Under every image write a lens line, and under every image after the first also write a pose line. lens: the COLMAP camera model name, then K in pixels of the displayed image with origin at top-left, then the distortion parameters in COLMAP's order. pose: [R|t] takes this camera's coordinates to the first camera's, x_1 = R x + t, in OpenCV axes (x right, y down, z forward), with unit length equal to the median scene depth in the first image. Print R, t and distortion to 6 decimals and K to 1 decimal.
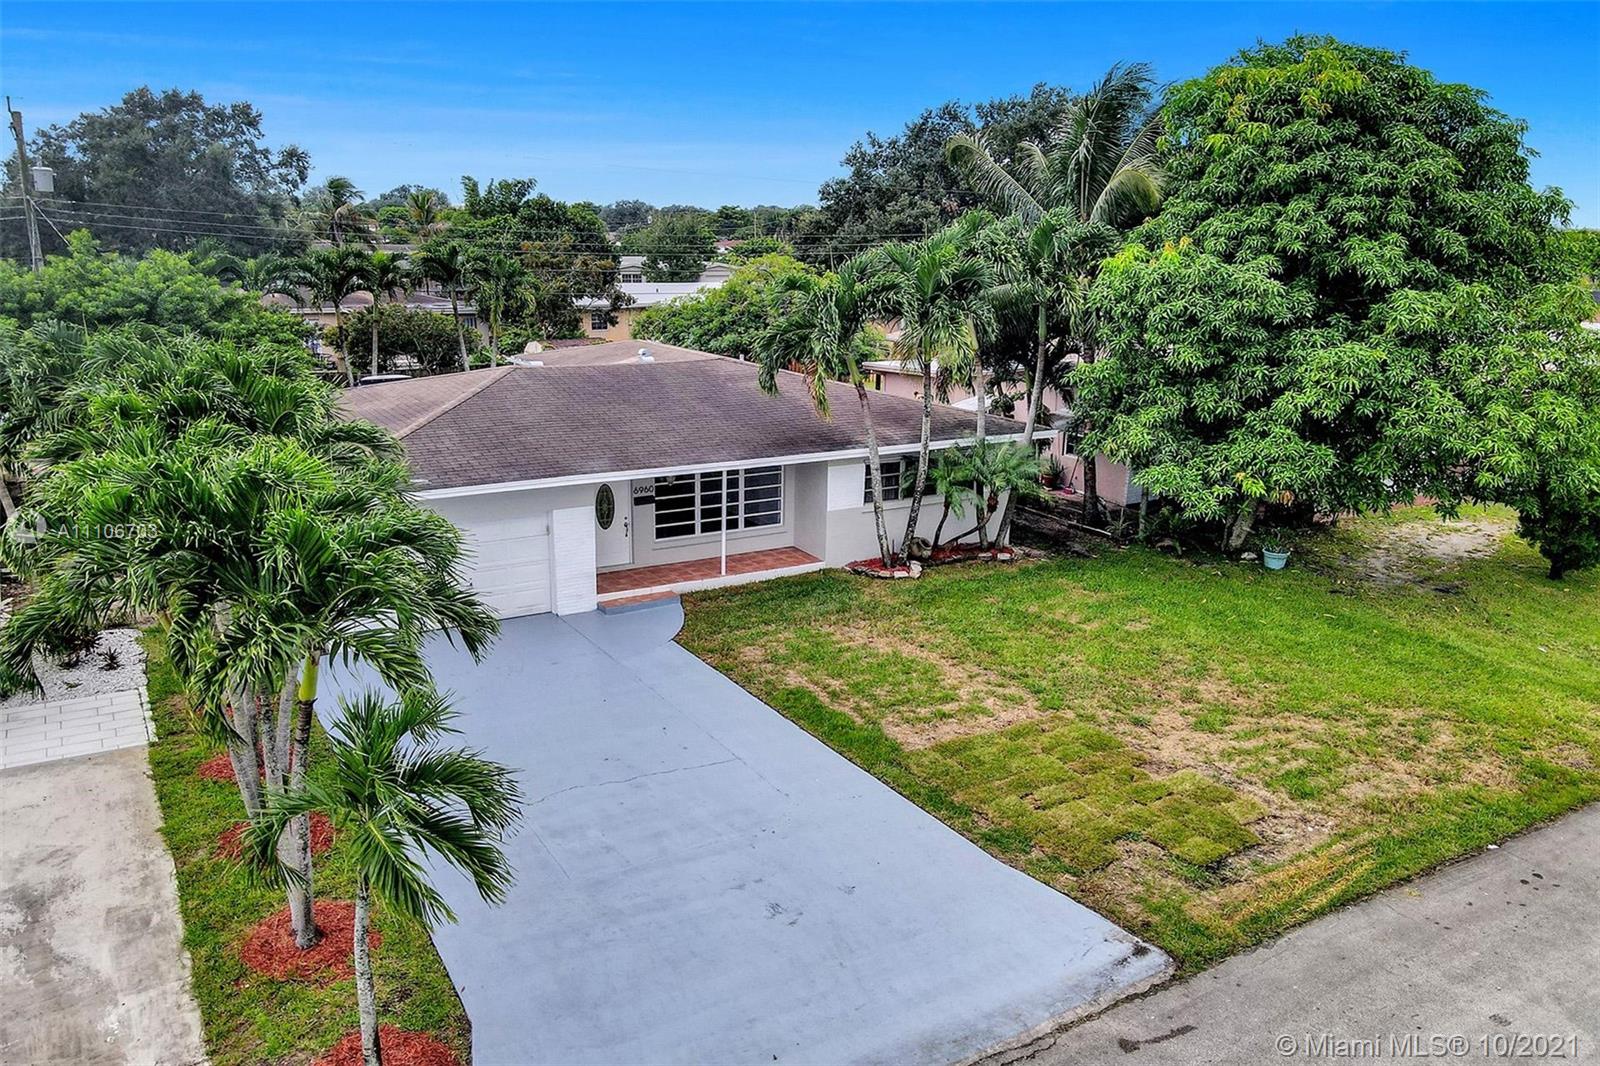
lens RADIAL K [[1132.2, 0, 800.0], [0, 1132.2, 533.0], [0, 0, 1]] dist [0.007804, 0.003277]
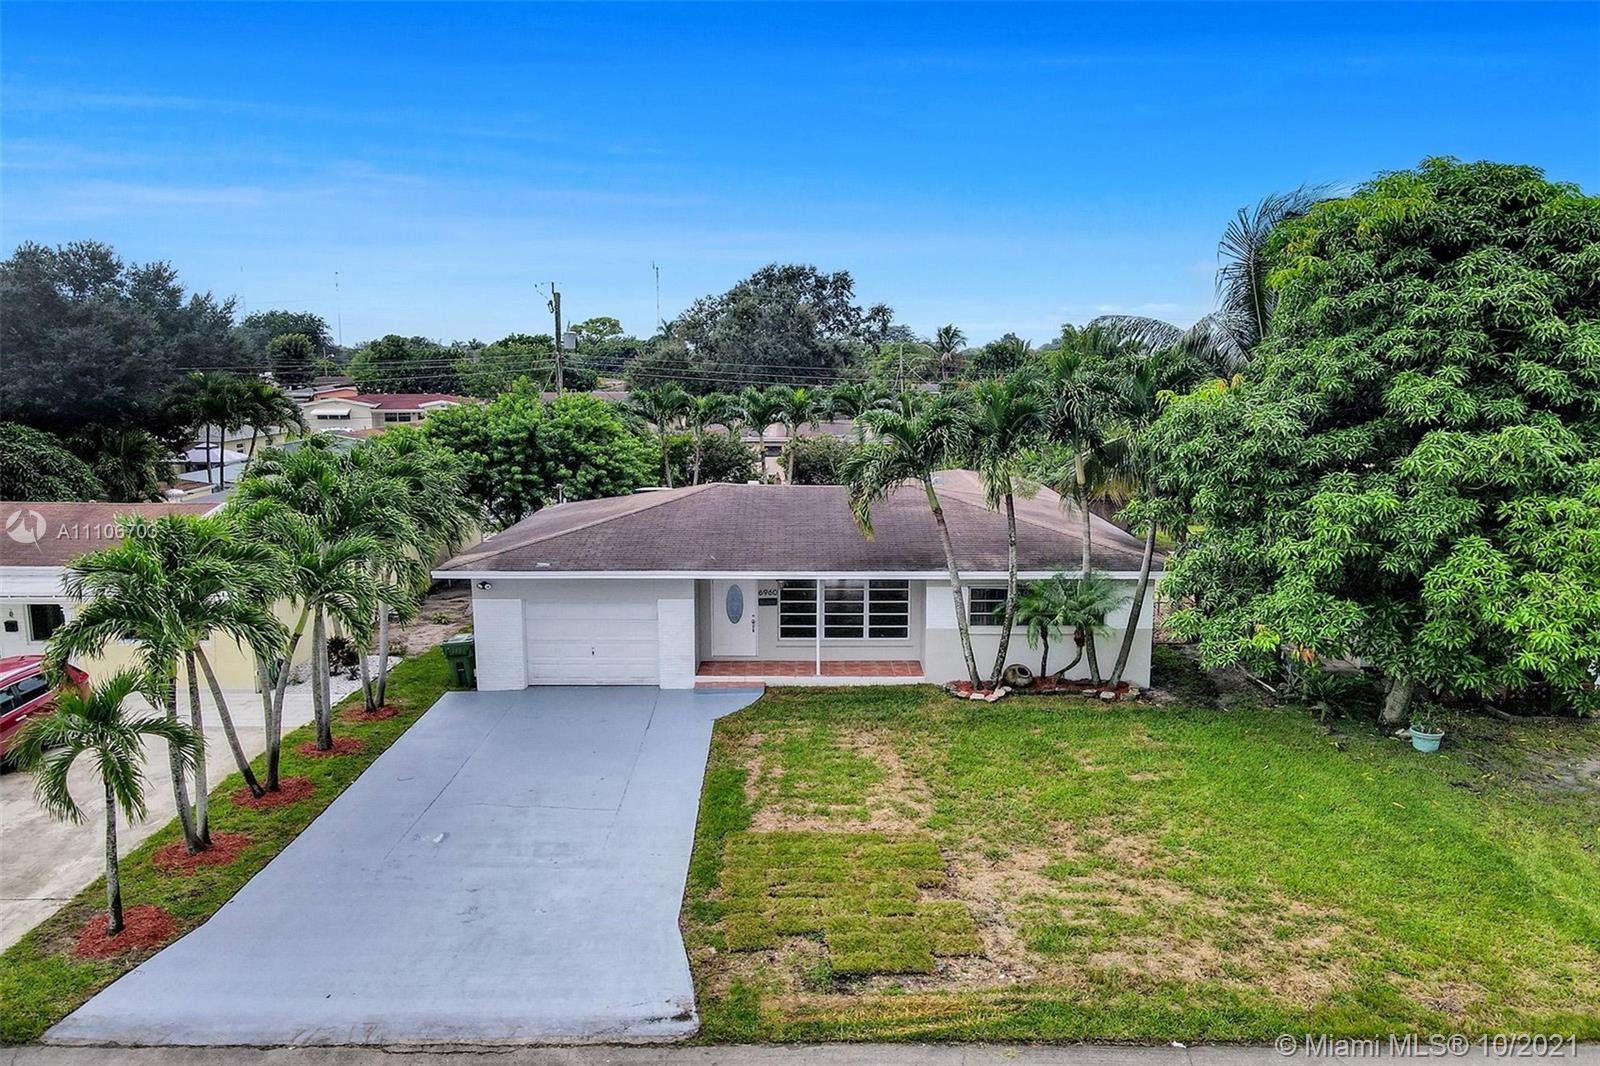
lens RADIAL K [[1097.7, 0, 800.0], [0, 1097.7, 533.0], [0, 0, 1]] dist [0.003088, 0.003739]
pose [[0.876606, 0.060821, -0.477350, 0.464513], [-0.115173, 0.989667, -0.085407, -0.007460], [0.467223, 0.129846, 0.874553, 0.037650]]
